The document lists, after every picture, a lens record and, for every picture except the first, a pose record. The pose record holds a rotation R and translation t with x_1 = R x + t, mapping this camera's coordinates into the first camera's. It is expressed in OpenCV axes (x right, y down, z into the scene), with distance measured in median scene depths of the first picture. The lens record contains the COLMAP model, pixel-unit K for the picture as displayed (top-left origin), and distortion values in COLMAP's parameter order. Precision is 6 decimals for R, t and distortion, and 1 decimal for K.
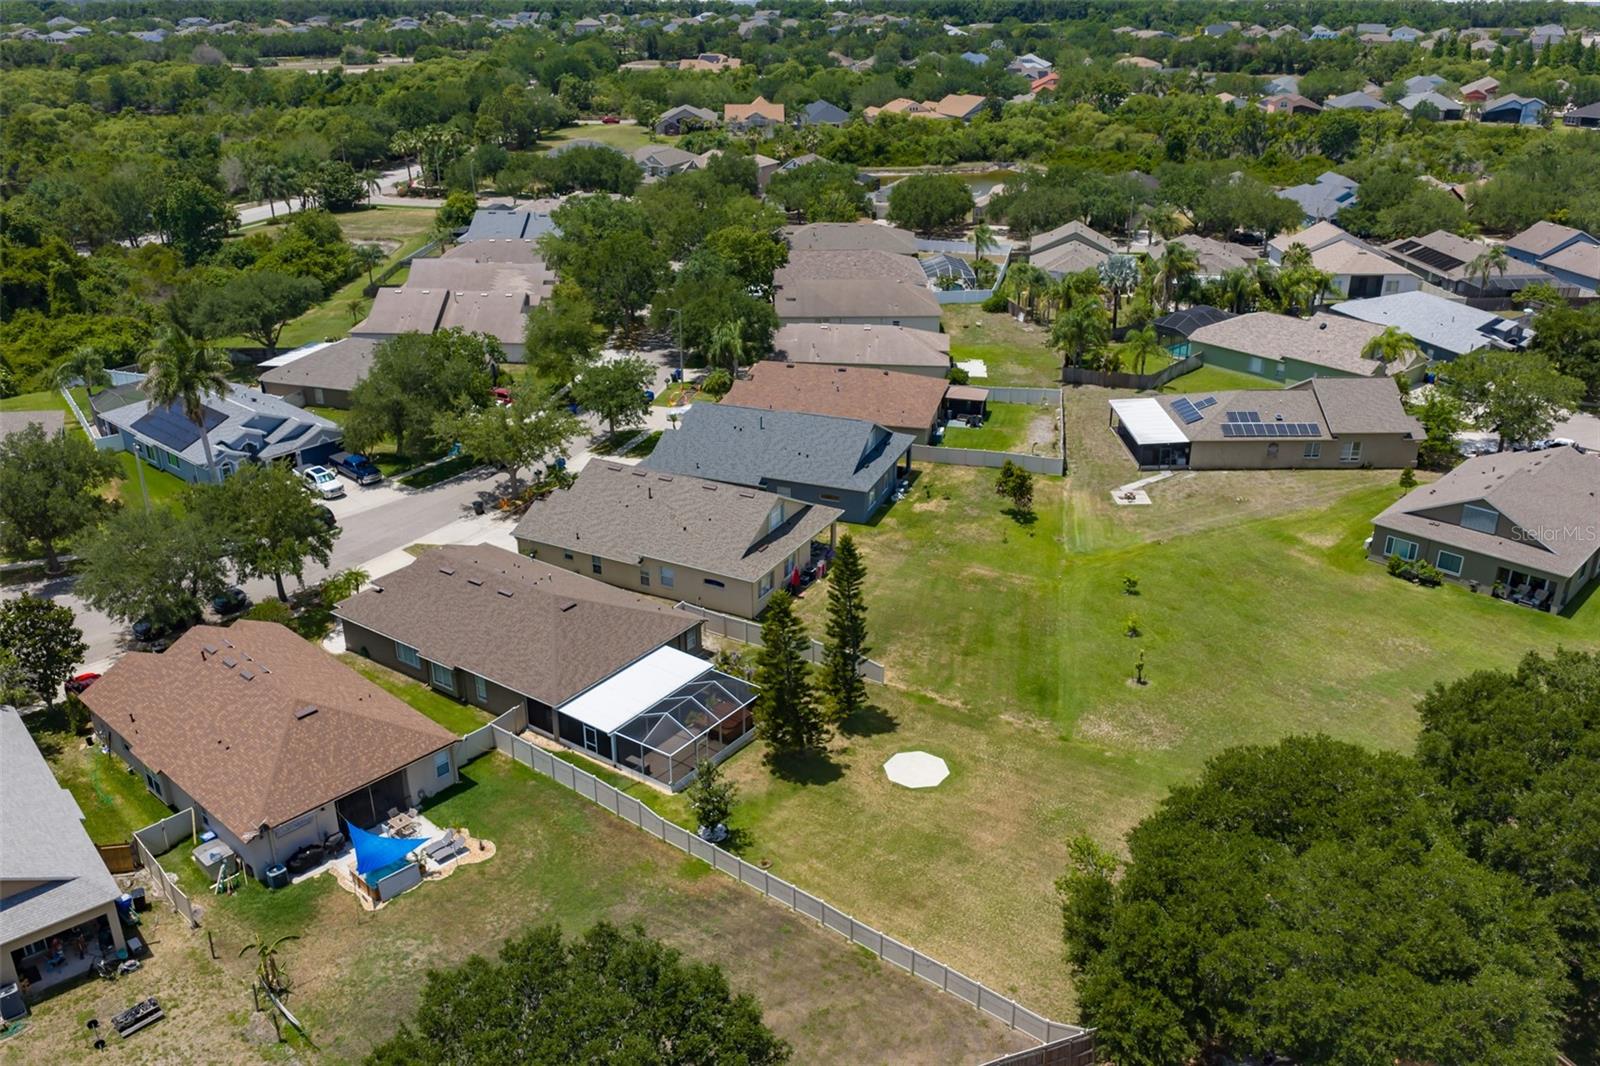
lens RADIAL K [[1319.1, 0, 798.4], [0, 1319.1, 533.8], [0, 0, 1]] dist [0.017412, -0.033250]
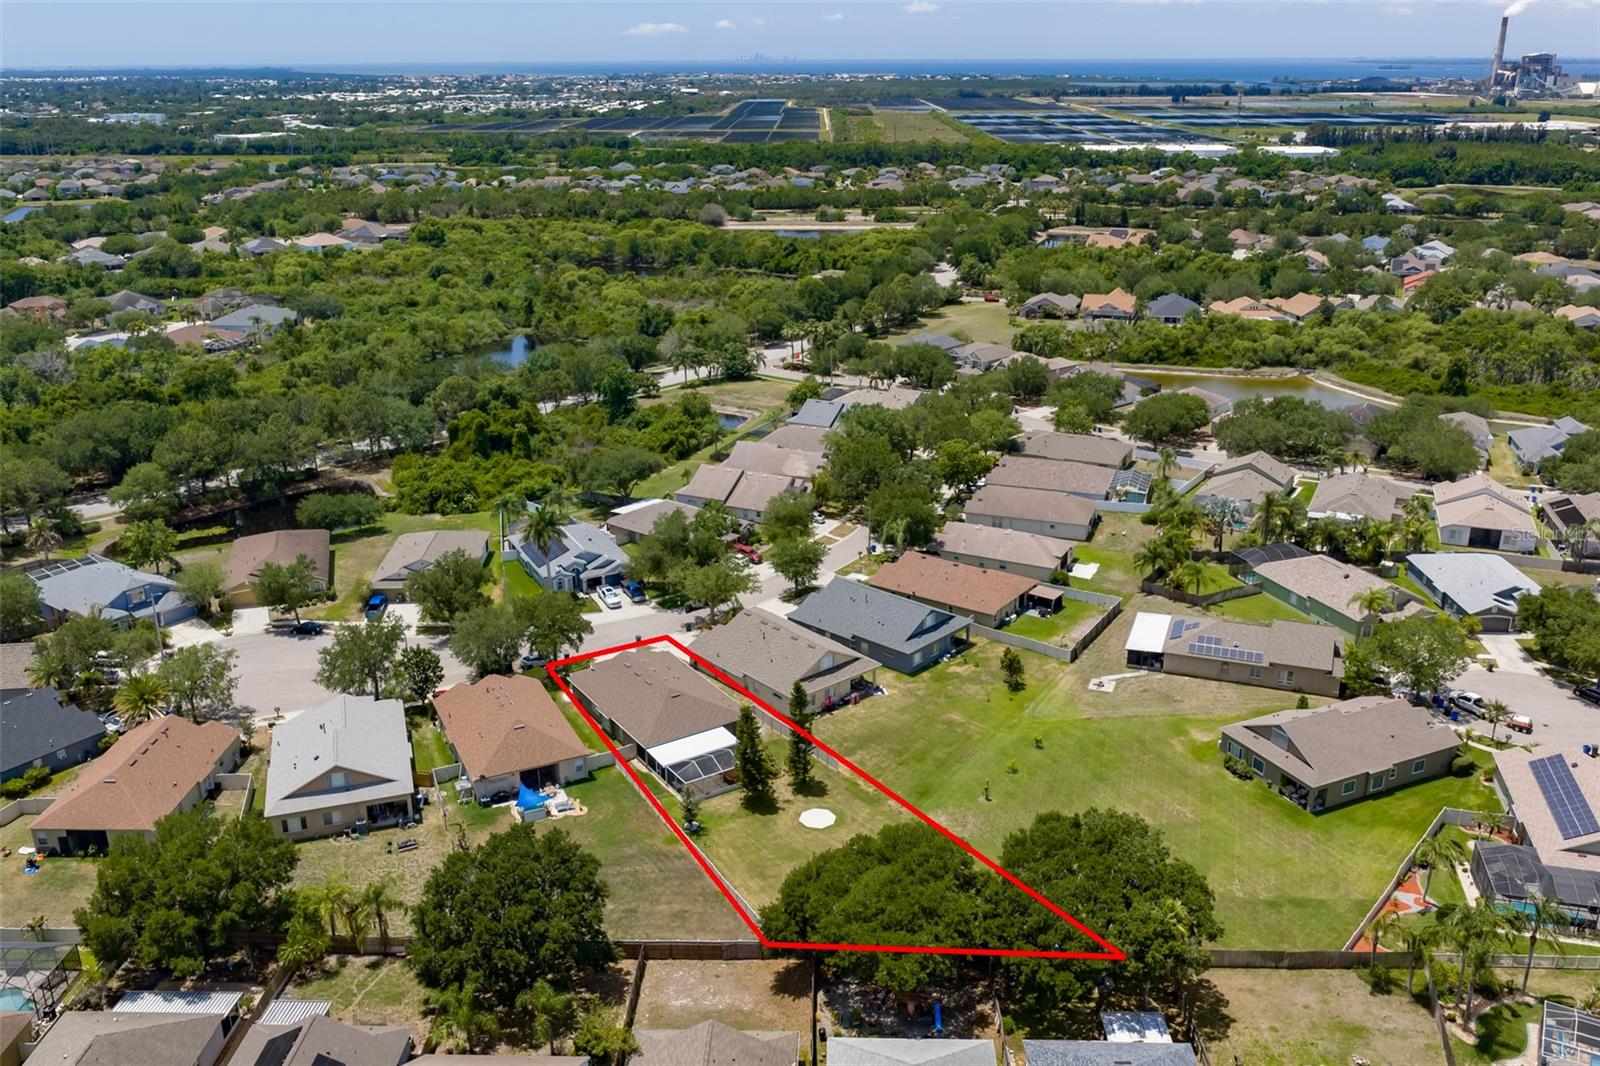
lens RADIAL K [[1319.1, 0, 801.5], [0, 1319.1, 530.7], [0, 0, 1]] dist [0.017412, -0.033250]
pose [[0.930468, 0.119241, -0.346425, 0.408143], [-0.144815, 0.988255, -0.048800, -0.073267], [0.336537, 0.095574, 0.936808, -0.453091]]
